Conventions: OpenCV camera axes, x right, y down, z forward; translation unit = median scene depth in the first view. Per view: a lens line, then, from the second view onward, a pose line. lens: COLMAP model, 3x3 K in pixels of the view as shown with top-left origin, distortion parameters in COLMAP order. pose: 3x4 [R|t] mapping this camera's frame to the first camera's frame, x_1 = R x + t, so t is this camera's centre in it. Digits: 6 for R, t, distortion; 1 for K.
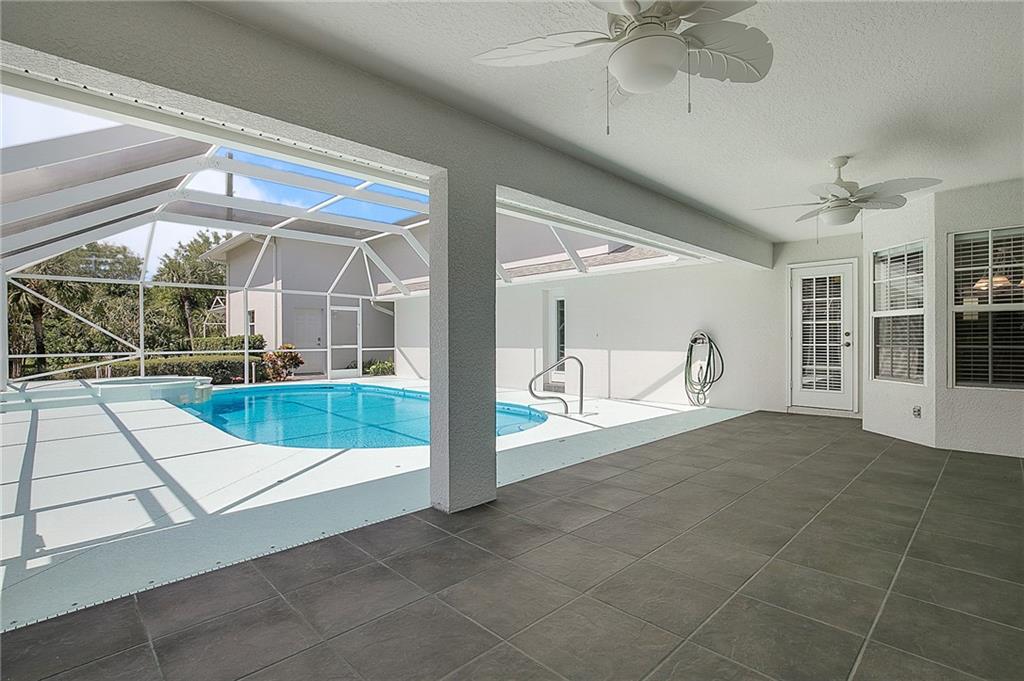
lens RADIAL K [[484.8, 0, 512.9], [0, 484.8, 354.8], [0, 0, 1]] dist [0.000432, -0.000052]
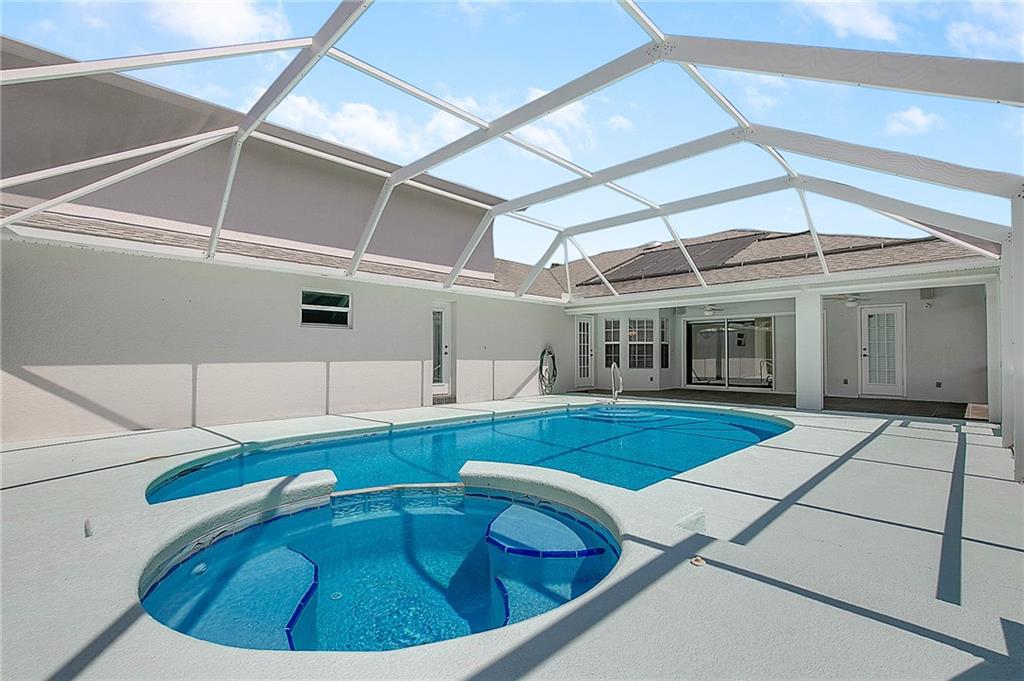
lens RADIAL K [[470.8, 0, 512.6], [0, 470.8, 336.9], [0, 0, 1]] dist [-0.000044, 0.000033]
pose [[-0.016361, 0.037973, 0.999145, -1.133651], [0.024253, 0.999000, -0.037570, -0.025635], [-0.999572, 0.023618, -0.017266, 1.125350]]
